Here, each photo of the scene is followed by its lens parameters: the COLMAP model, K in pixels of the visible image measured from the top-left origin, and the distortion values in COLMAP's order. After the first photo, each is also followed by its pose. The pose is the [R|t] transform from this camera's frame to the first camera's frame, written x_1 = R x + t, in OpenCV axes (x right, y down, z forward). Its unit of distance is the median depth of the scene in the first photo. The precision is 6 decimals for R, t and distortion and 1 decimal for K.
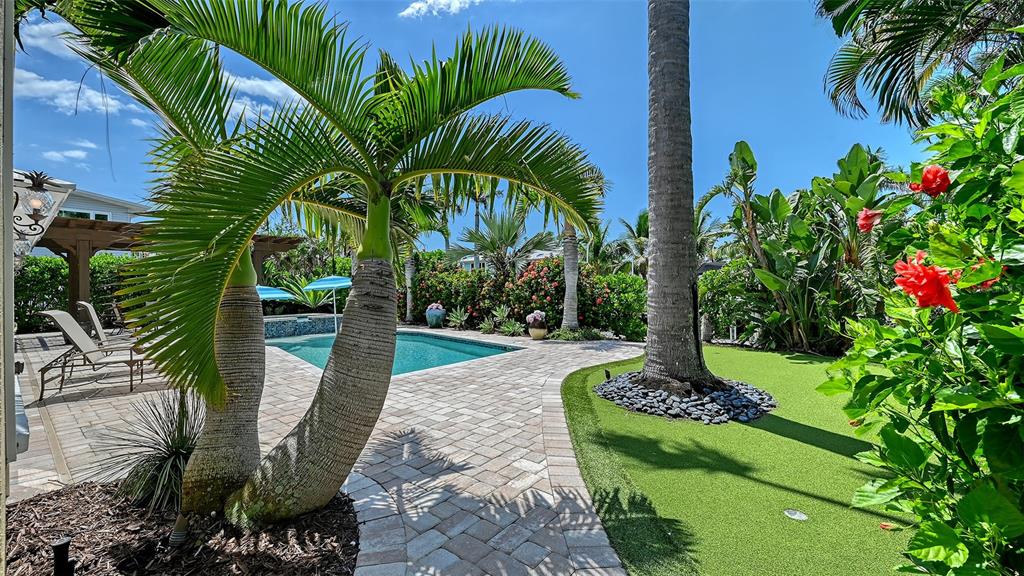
lens RADIAL K [[410.1, 0, 514.9], [0, 410.1, 284.8], [0, 0, 1]] dist [-0.000334, -0.000059]
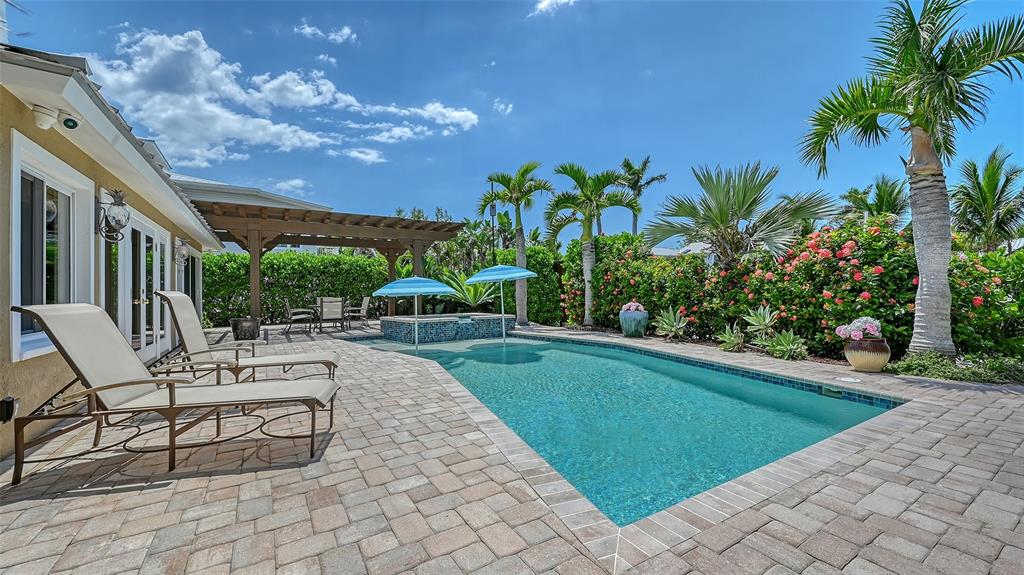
lens RADIAL K [[410.1, 0, 514.9], [0, 410.1, 284.3], [0, 0, 1]] dist [-0.000334, -0.000059]
pose [[0.942674, -0.003290, -0.333699, -0.152214], [0.002609, 0.999993, -0.002489, 0.015640], [0.333705, 0.001475, 0.942676, 0.267847]]
